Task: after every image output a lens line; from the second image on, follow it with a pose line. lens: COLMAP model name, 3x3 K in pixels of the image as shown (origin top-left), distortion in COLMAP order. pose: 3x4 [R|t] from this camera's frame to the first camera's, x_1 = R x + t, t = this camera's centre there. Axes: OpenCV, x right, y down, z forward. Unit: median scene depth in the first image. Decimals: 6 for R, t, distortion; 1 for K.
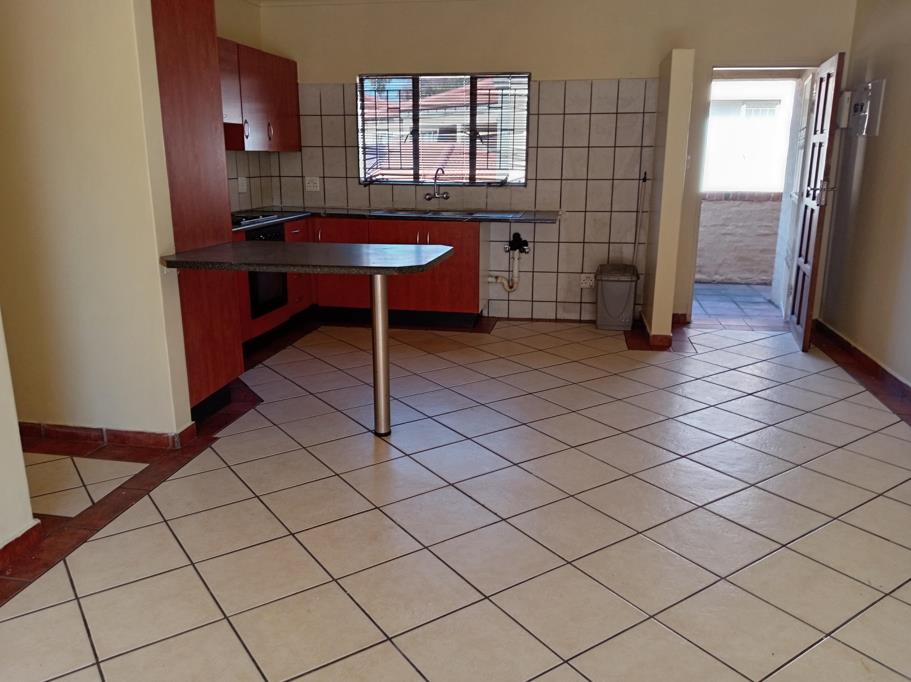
lens RADIAL K [[717.2, 0, 455.5], [0, 717.2, 341.0], [0, 0, 1]] dist [0.122910, -0.202522]
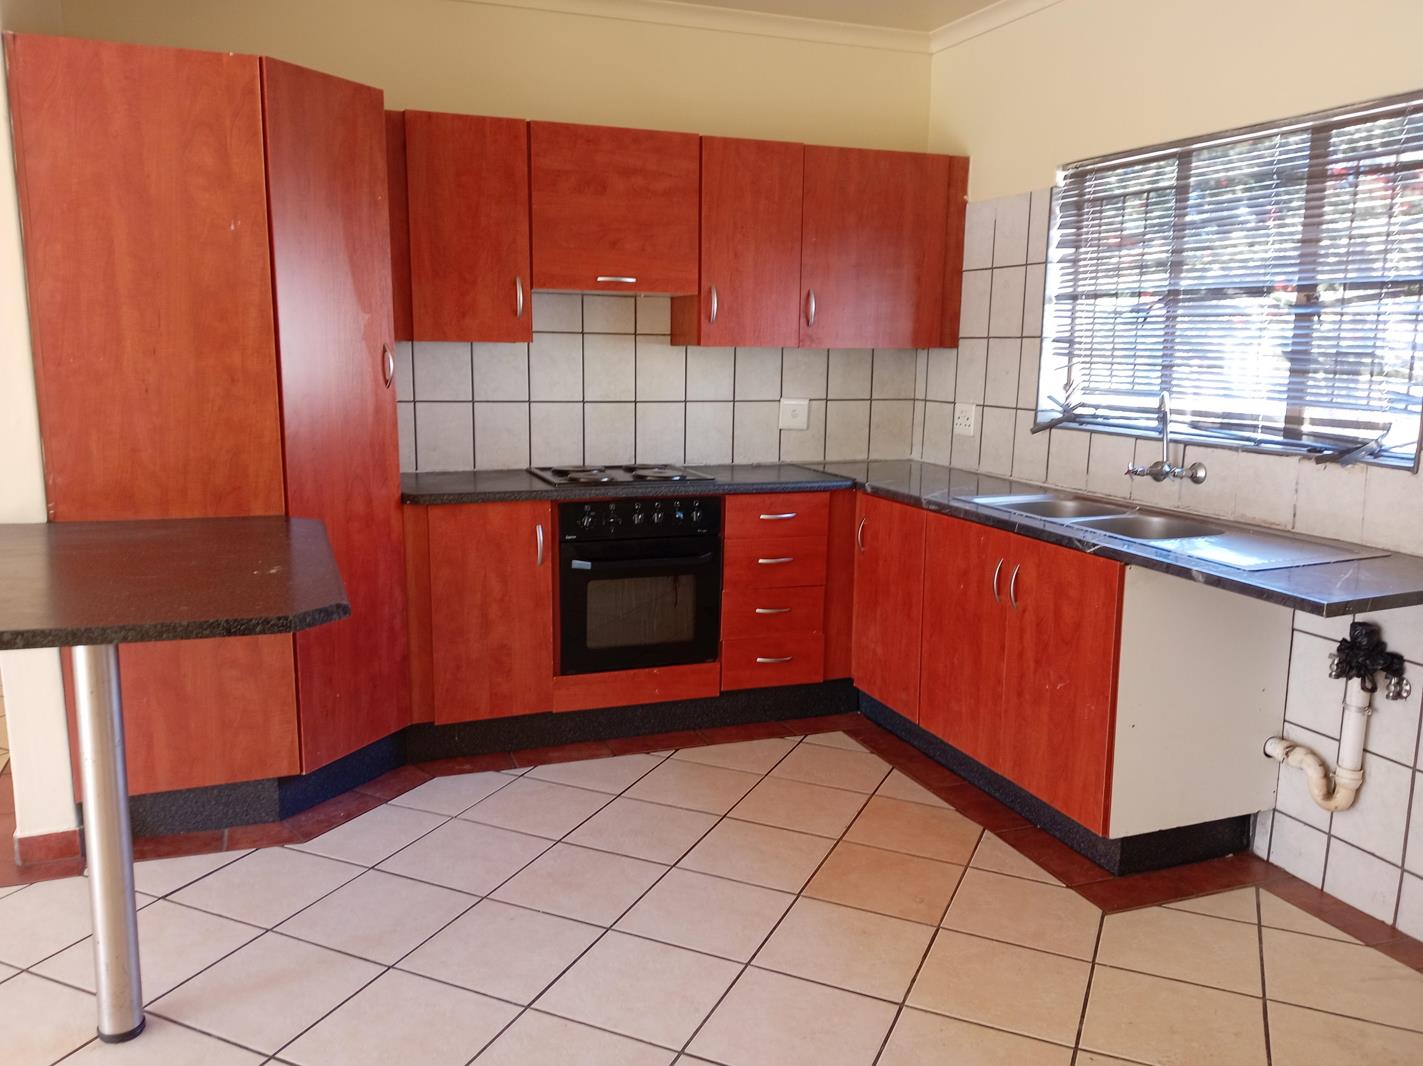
lens RADIAL K [[1133.5, 0, 711.5], [0, 1133.5, 533.0], [0, 0, 1]] dist [0.047738, -0.079570]
pose [[0.511421, 0.146407, -0.846767, 0.333874], [-0.226412, 0.973520, 0.031577, -0.139412], [0.828967, 0.175569, 0.531027, 0.525762]]
